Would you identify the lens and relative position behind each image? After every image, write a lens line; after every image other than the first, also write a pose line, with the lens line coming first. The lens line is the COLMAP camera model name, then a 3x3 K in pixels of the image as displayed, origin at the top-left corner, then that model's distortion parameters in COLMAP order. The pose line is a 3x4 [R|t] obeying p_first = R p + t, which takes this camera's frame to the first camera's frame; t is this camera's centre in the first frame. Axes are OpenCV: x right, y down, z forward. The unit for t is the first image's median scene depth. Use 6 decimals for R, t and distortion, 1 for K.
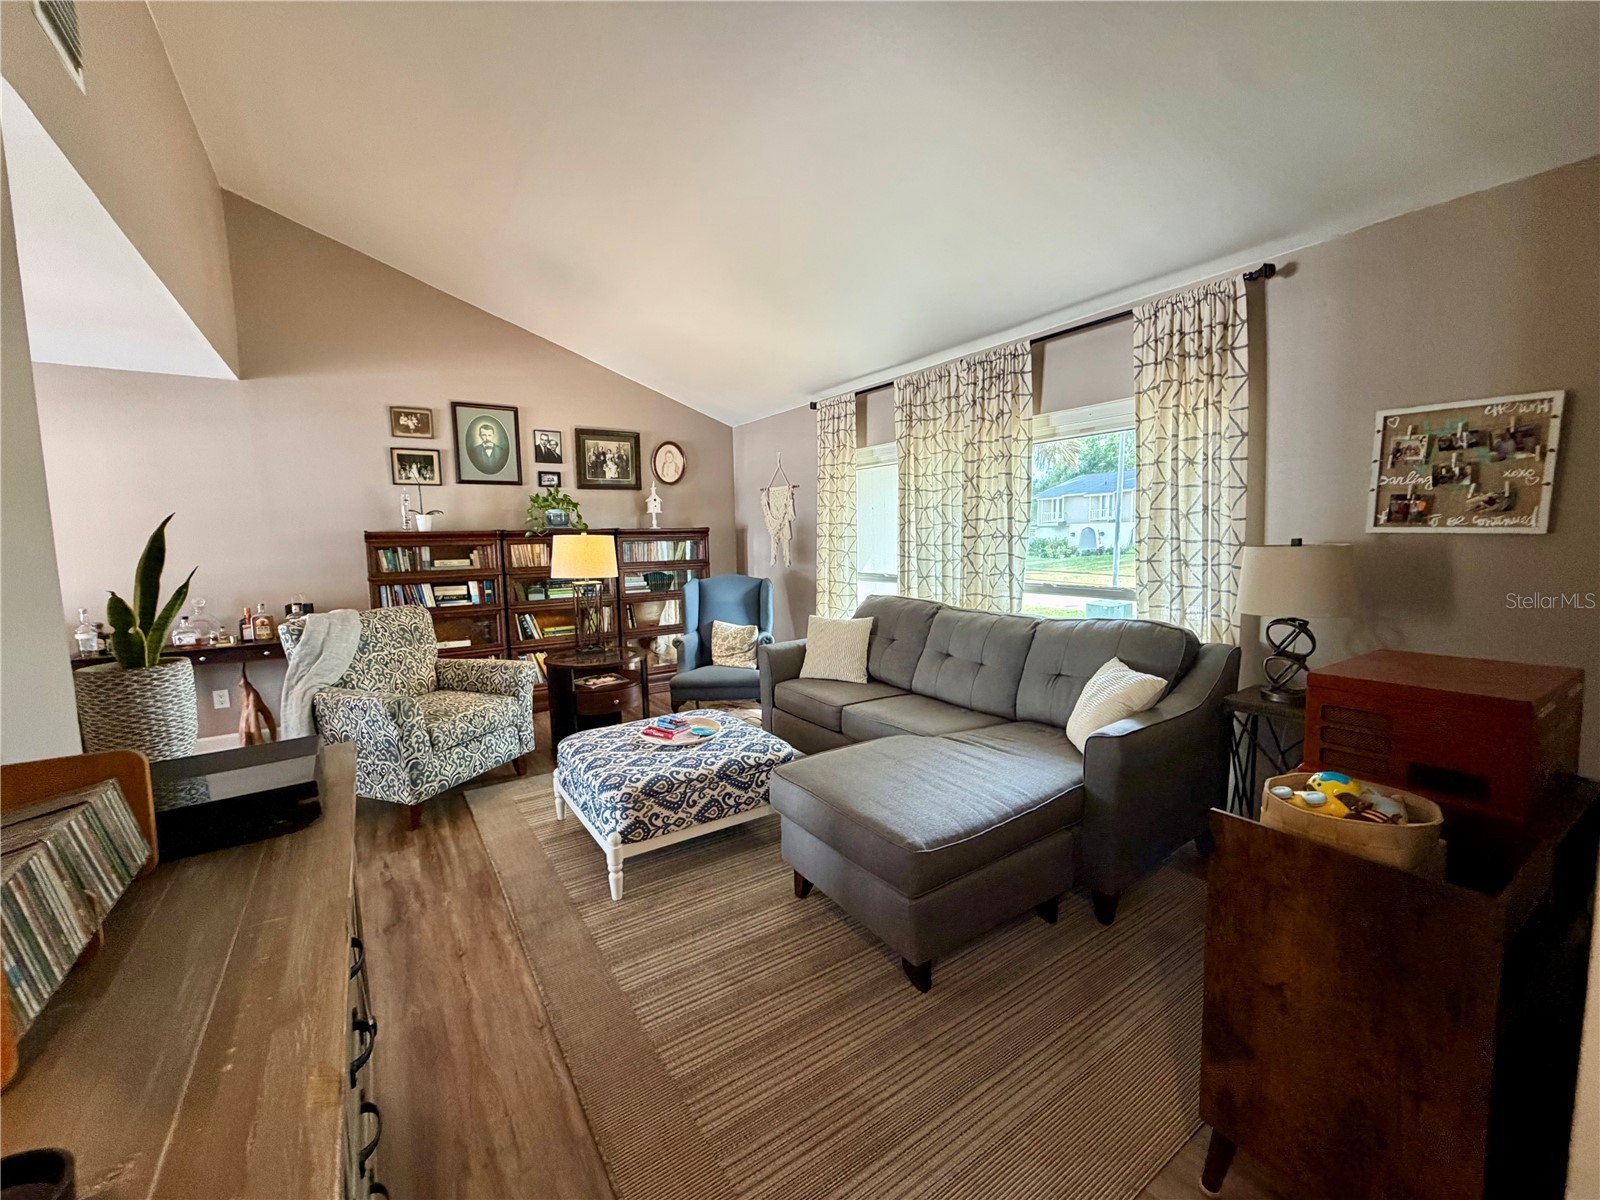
lens RADIAL K [[638.5, 0, 799.8], [0, 638.5, 602.0], [0, 0, 1]] dist [0.001603, 0.000164]
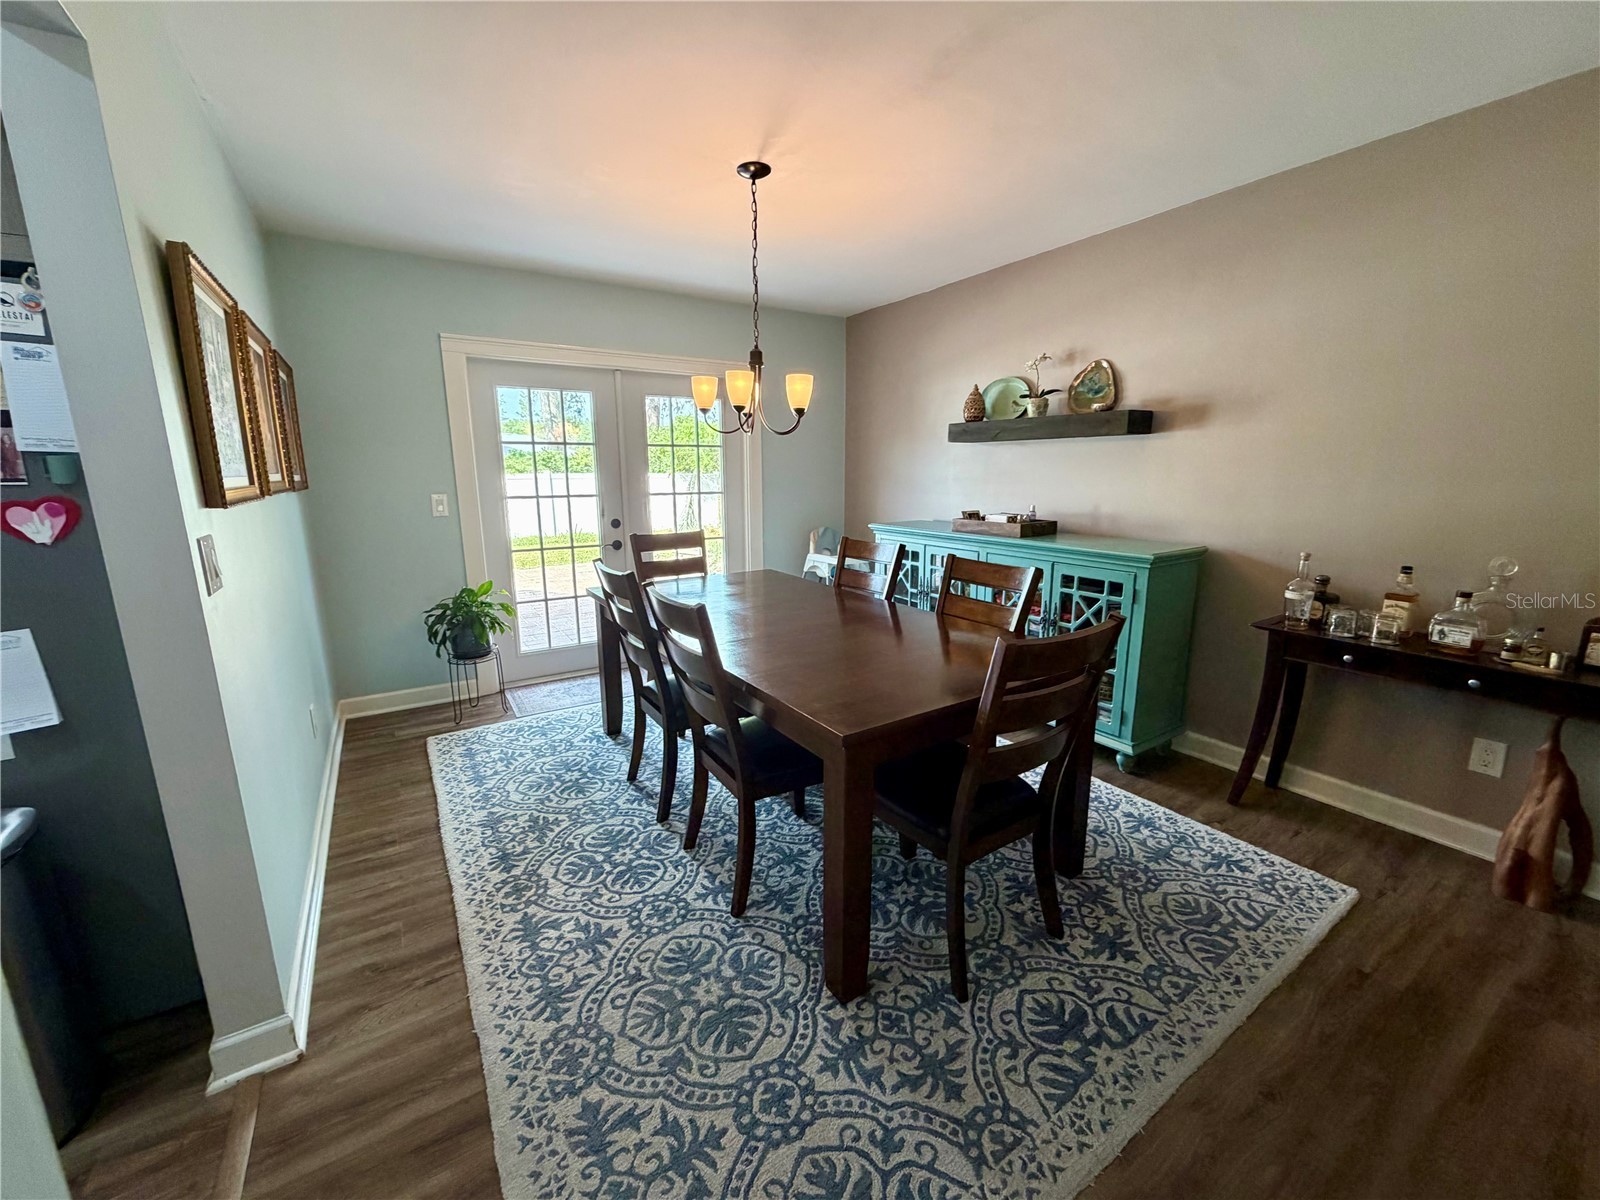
lens RADIAL K [[638.5, 0, 799.2], [0, 638.5, 601.8], [0, 0, 1]] dist [0.001603, 0.000164]
pose [[-0.022106, 0.220223, -0.975199, -0.427102], [-0.092272, 0.970824, 0.221327, -0.030793], [0.995488, 0.094877, -0.001141, 0.447411]]
